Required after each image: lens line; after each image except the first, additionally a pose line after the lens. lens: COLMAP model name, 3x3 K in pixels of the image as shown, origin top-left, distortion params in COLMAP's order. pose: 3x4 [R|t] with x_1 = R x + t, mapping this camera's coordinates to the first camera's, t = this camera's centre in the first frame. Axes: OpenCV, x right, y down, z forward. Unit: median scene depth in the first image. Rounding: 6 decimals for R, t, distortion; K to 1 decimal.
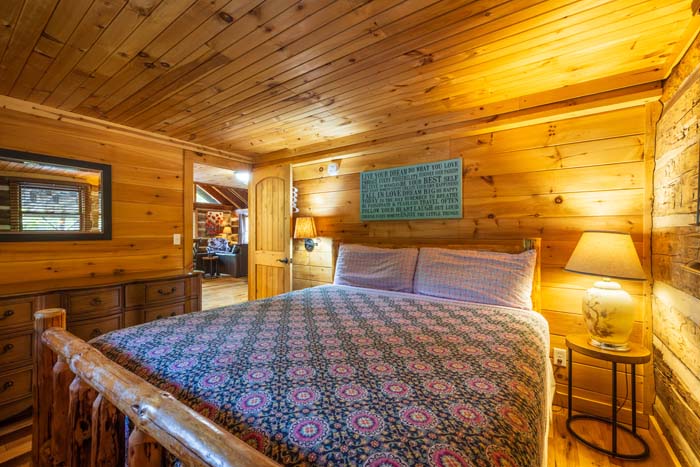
lens RADIAL K [[293.0, 0, 350.0], [0, 293.0, 233.5], [0, 0, 1]] dist [0.003326, 0.000279]
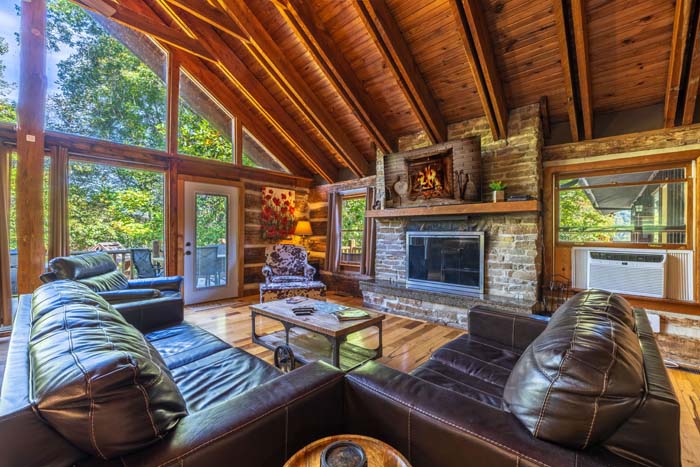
lens RADIAL K [[293.0, 0, 350.0], [0, 293.0, 233.5], [0, 0, 1]] dist [0.003326, 0.000279]
pose [[0.990611, 0.005909, -0.136586, -0.281018], [-0.005477, 0.999979, 0.003540, -0.004798], [0.136604, -0.002759, 0.990622, 0.544925]]
